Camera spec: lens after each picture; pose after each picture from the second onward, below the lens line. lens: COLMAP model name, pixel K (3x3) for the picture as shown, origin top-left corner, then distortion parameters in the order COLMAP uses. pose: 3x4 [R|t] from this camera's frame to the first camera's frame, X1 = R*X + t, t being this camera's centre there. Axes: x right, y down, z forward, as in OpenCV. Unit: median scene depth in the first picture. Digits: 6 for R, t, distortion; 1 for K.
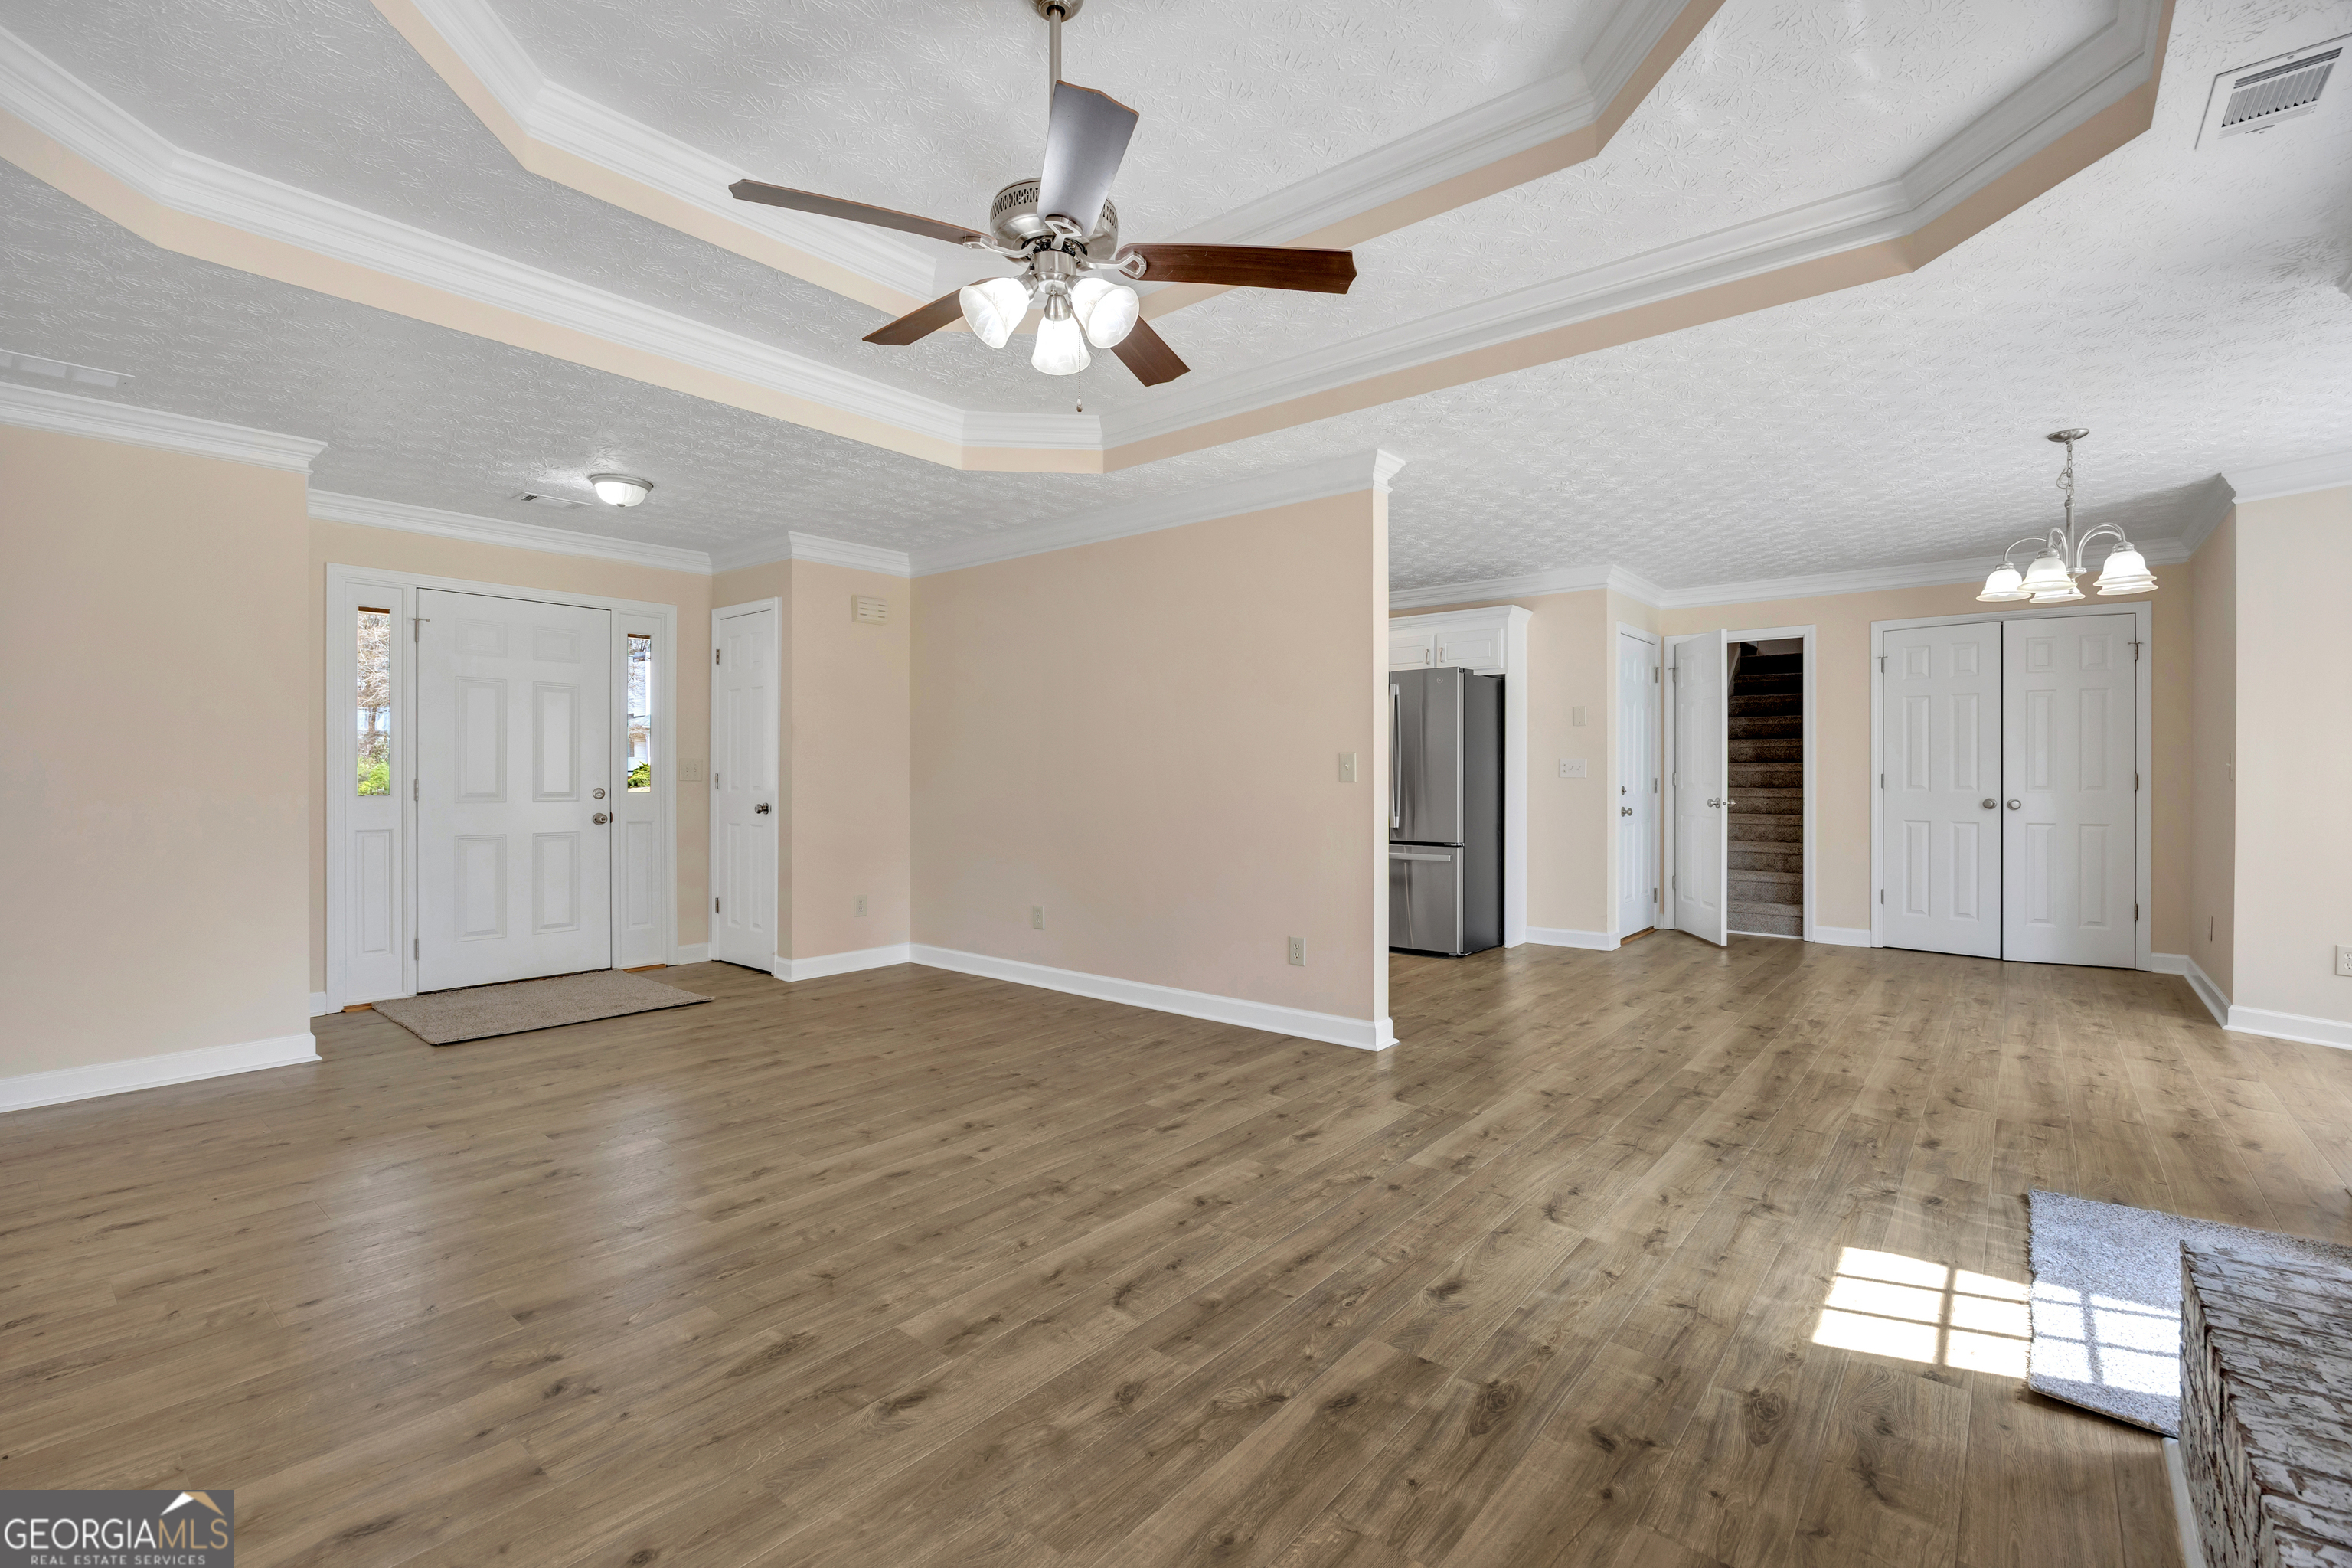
lens RADIAL K [[1037.1, 0, 1220.2], [0, 1037.1, 772.8], [0, 0, 1]] dist [-0.018859, 0.000290]
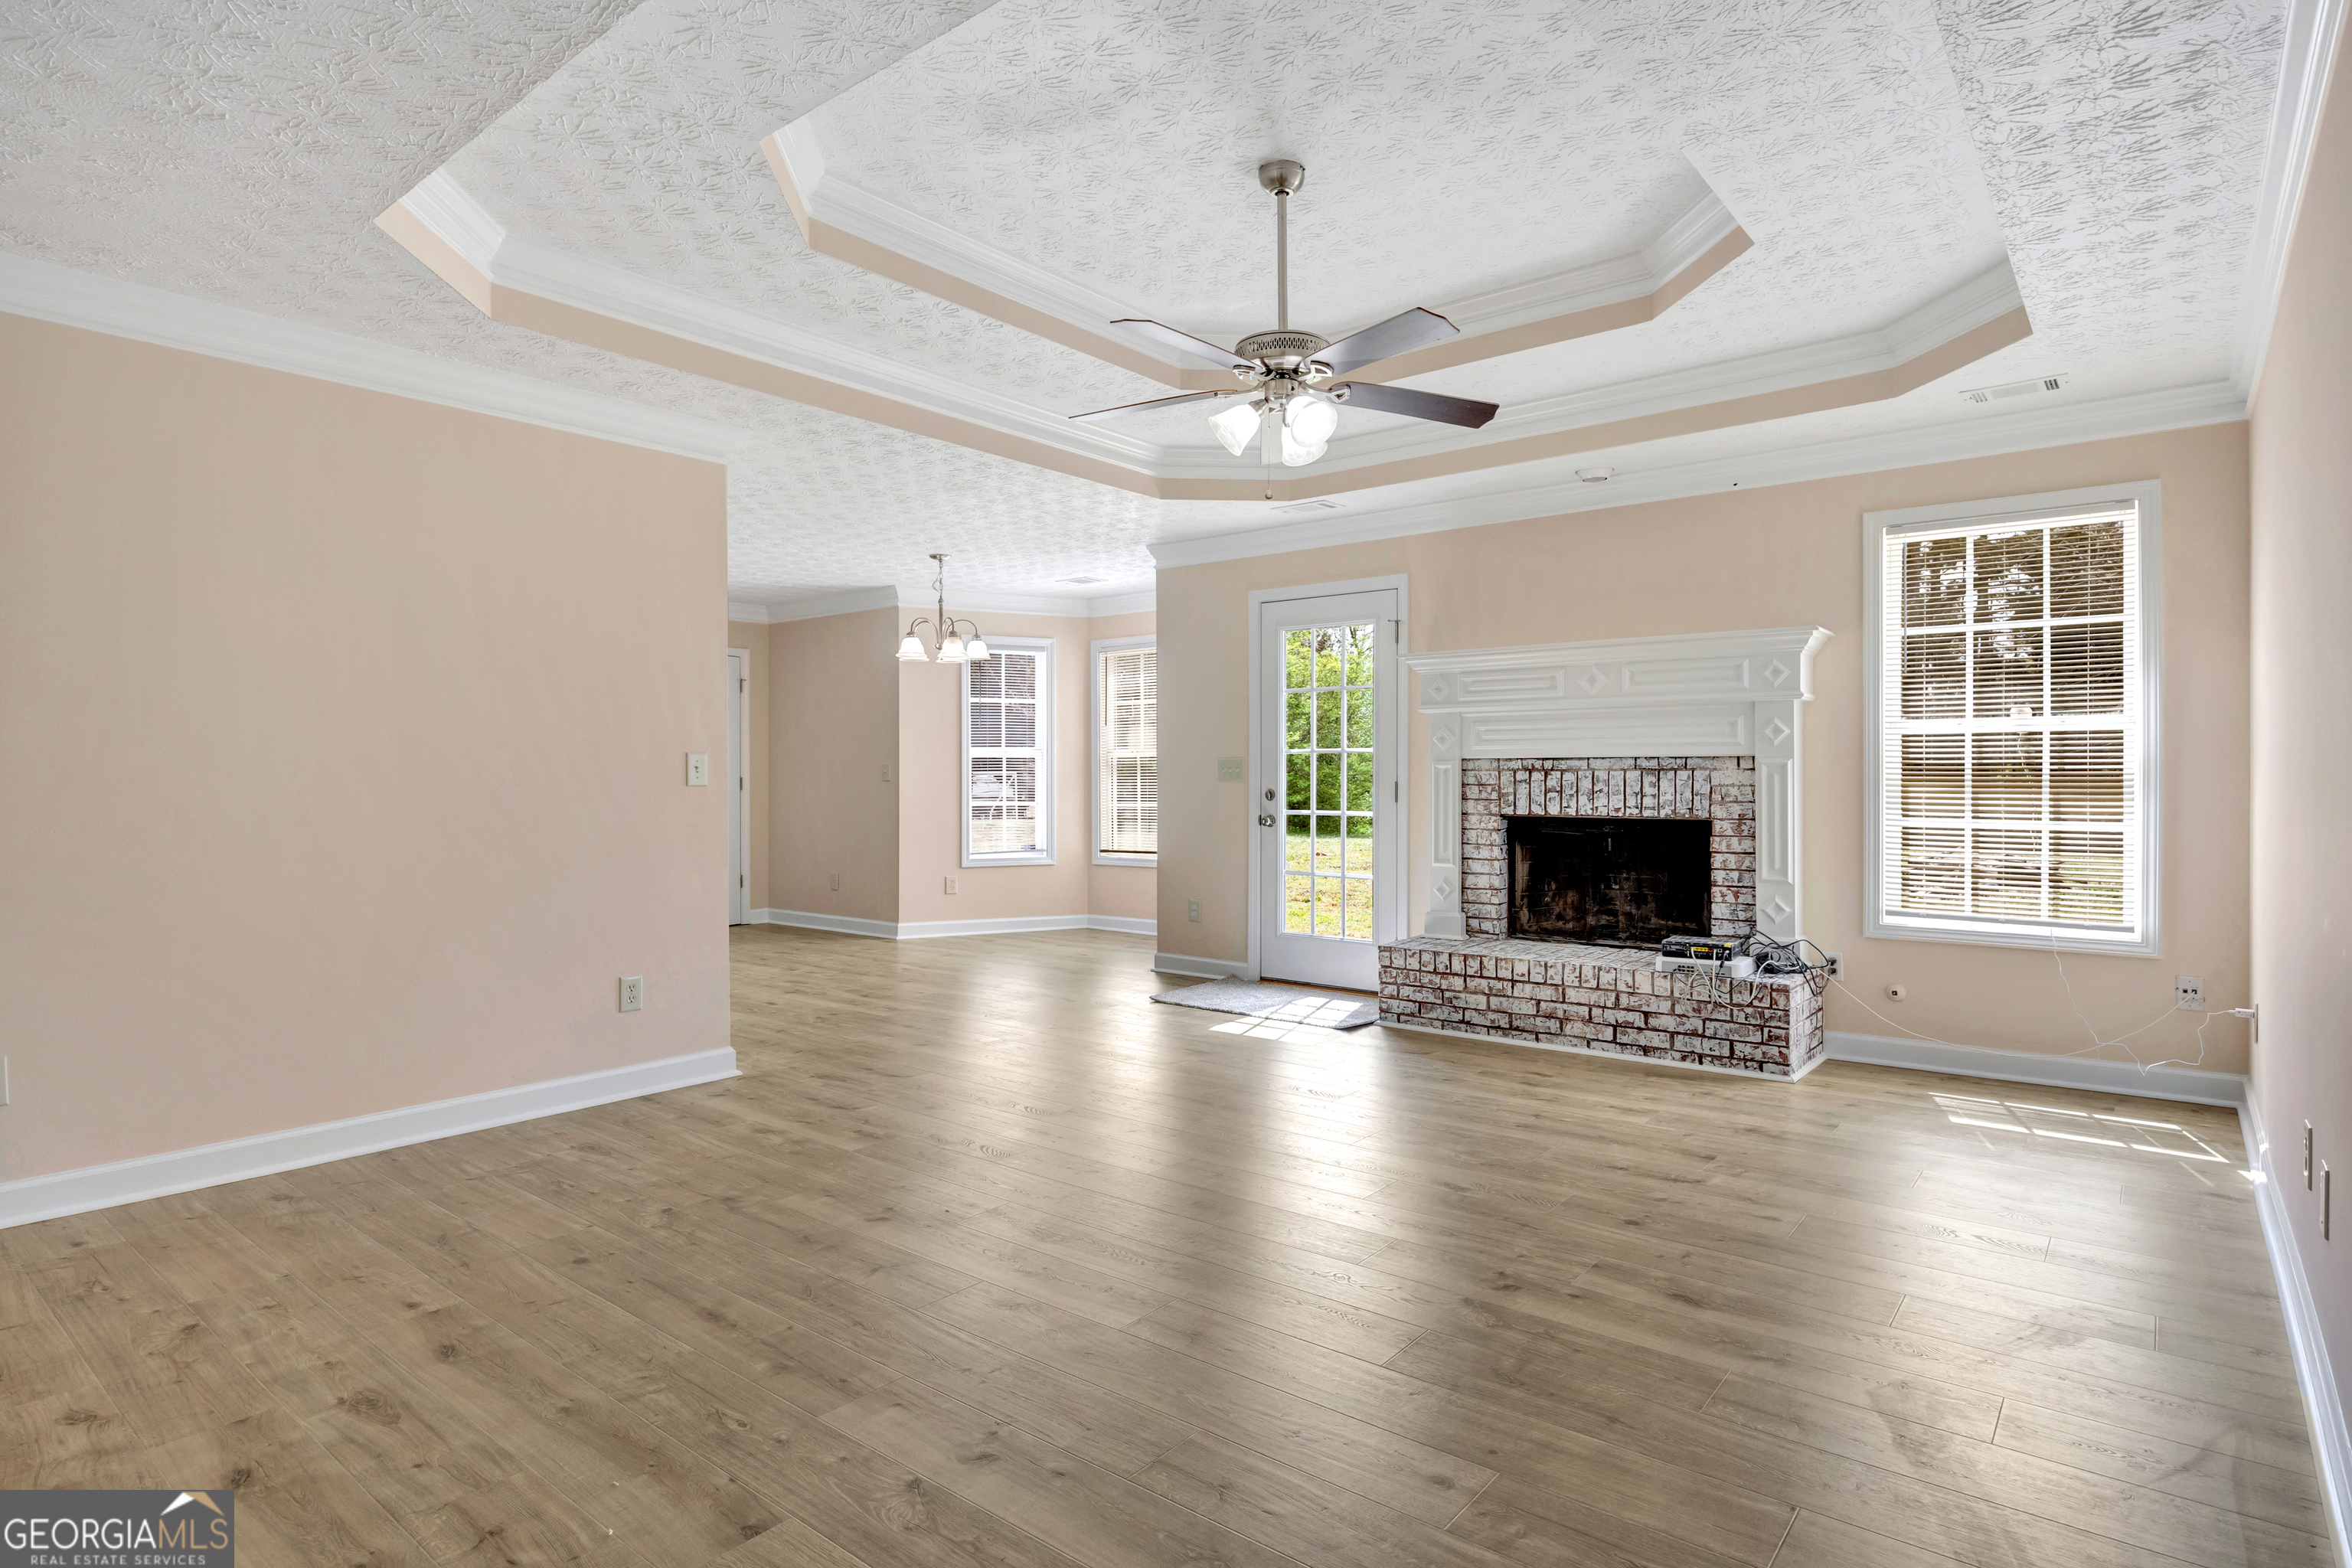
lens RADIAL K [[1177.3, 0, 1147.6], [0, 1177.3, 782.2], [0, 0, 1]] dist [-0.013994, -0.000370]
pose [[0.031985, -0.001793, 0.999487, -1.319953], [0.001766, 0.999997, 0.001737, 0.009039], [-0.999487, 0.001709, 0.031988, 0.897585]]
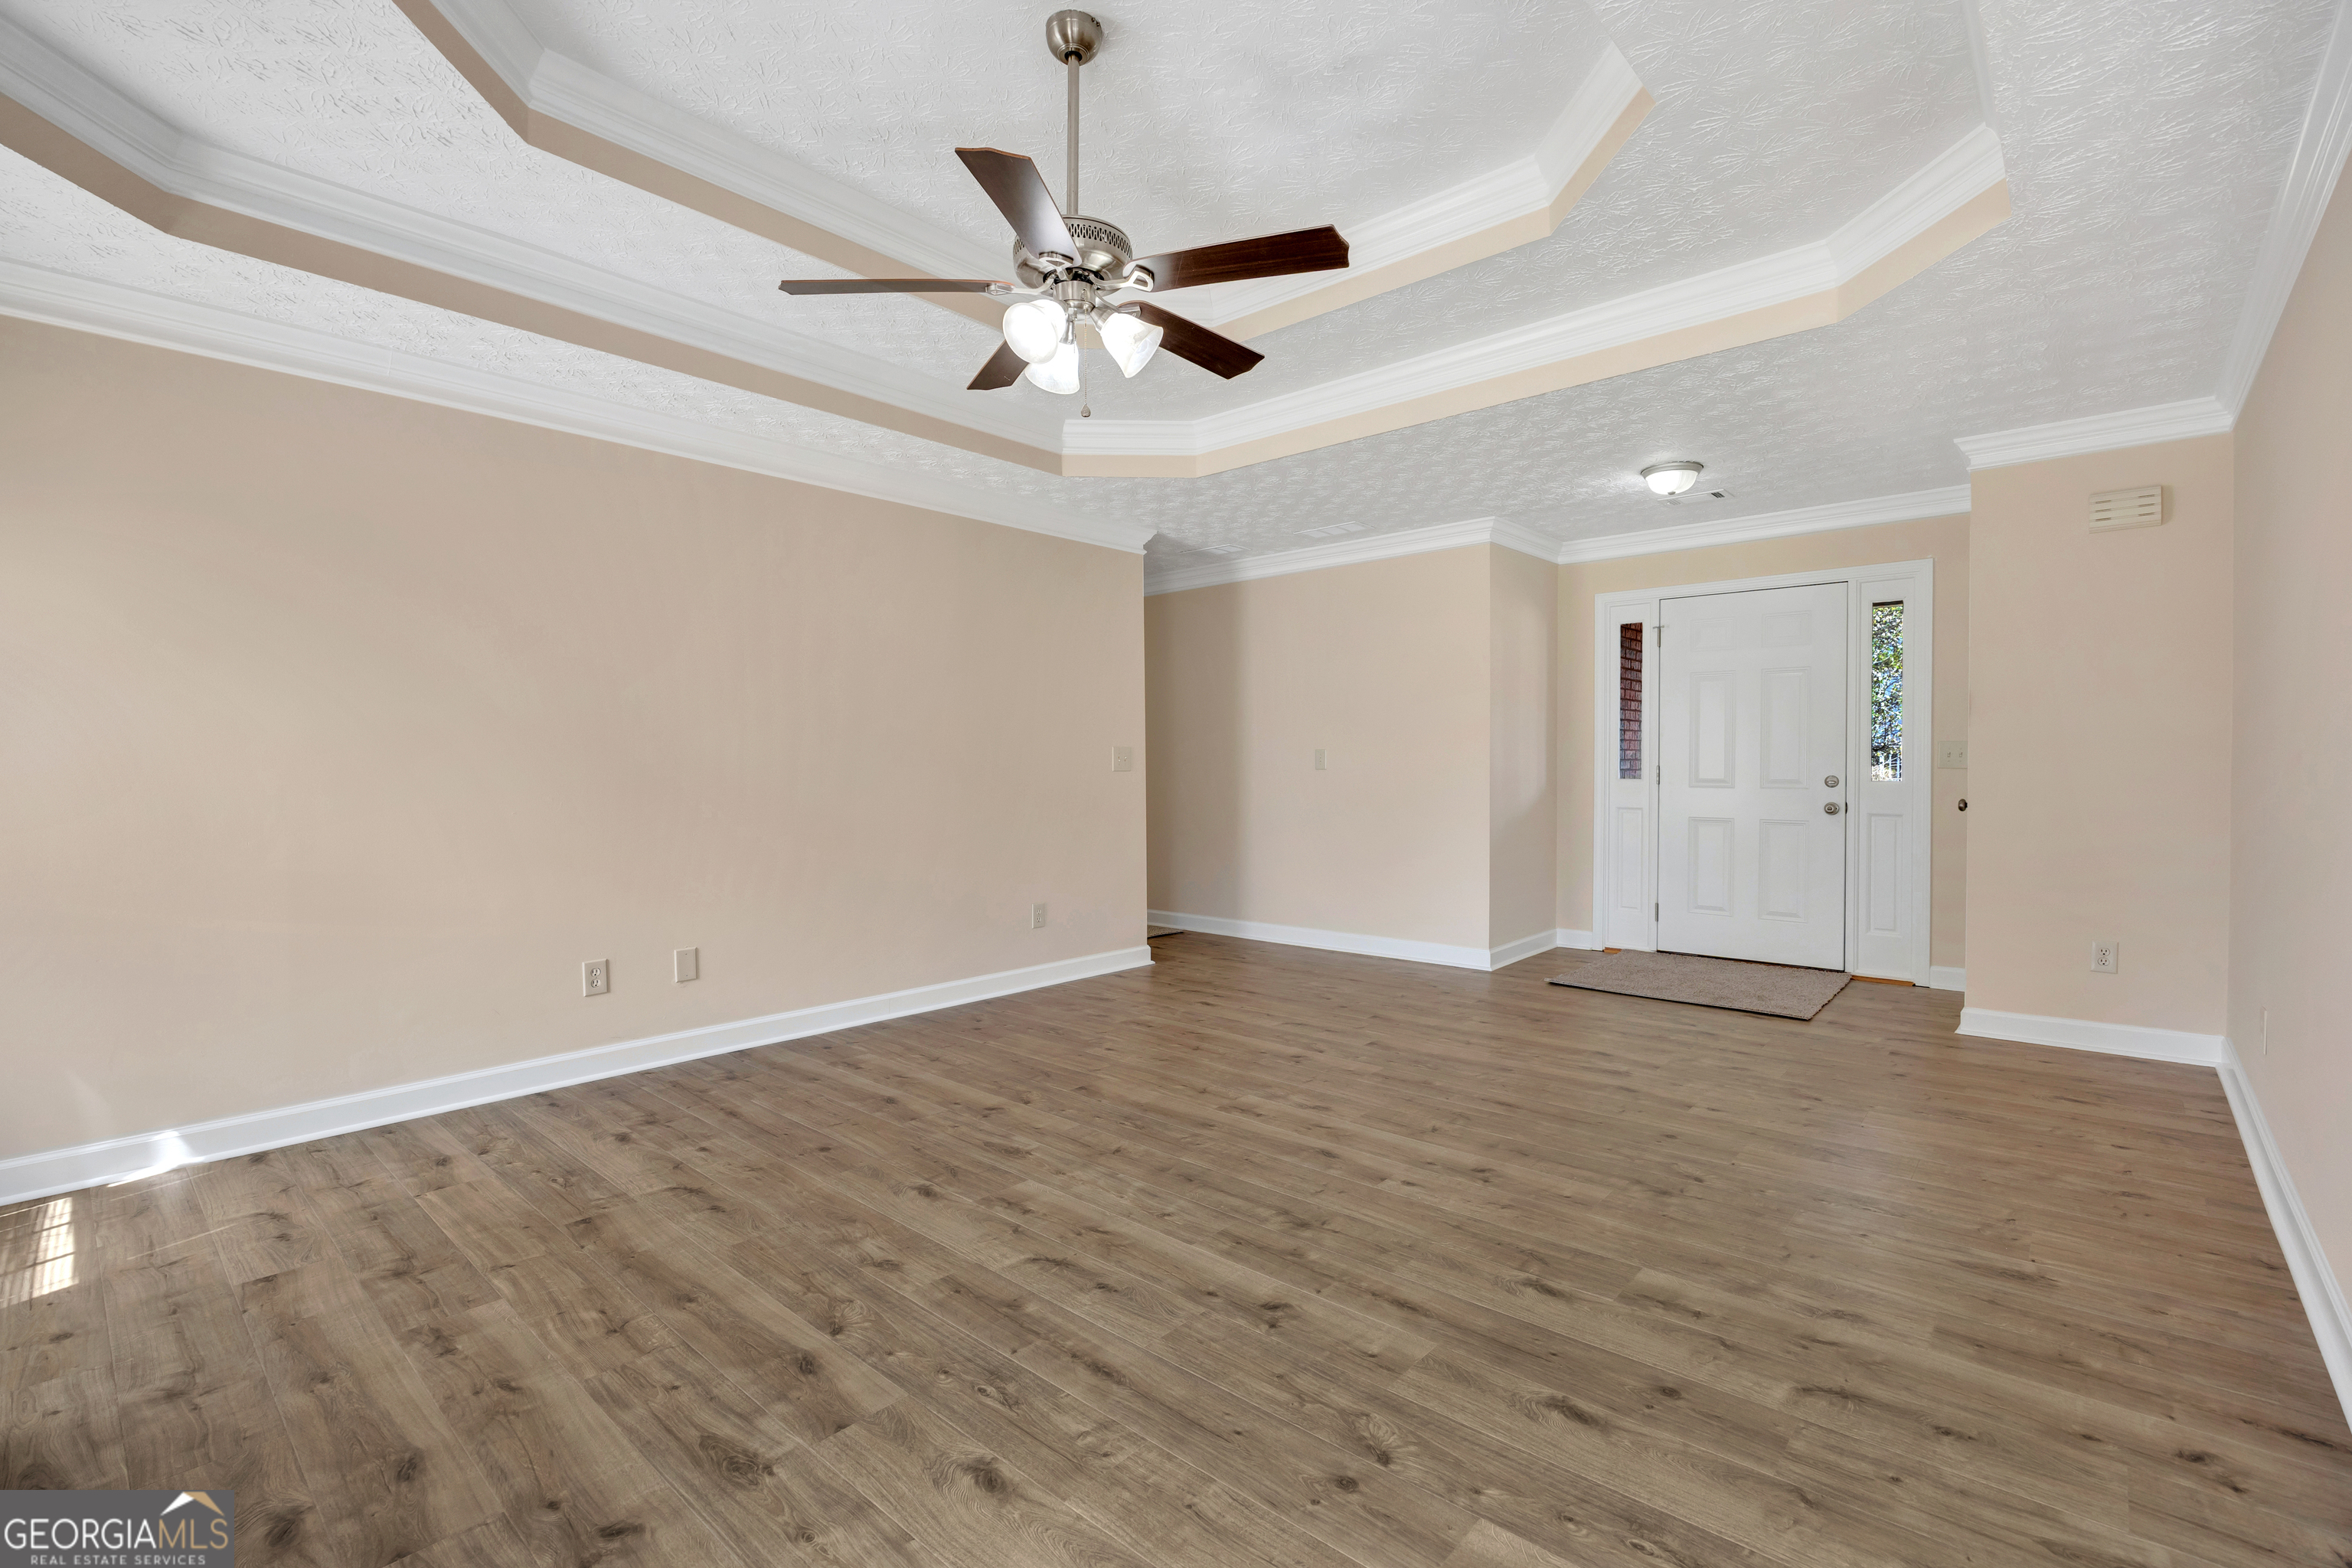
lens RADIAL K [[1037.1, 0, 1169.8], [0, 1037.1, 776.2], [0, 0, 1]] dist [-0.018859, 0.000290]
pose [[-0.065953, 0.013480, -0.997732, 0.733673], [0.005241, 0.999900, 0.013163, -0.000011], [0.997809, -0.004361, -0.066017, 0.933789]]
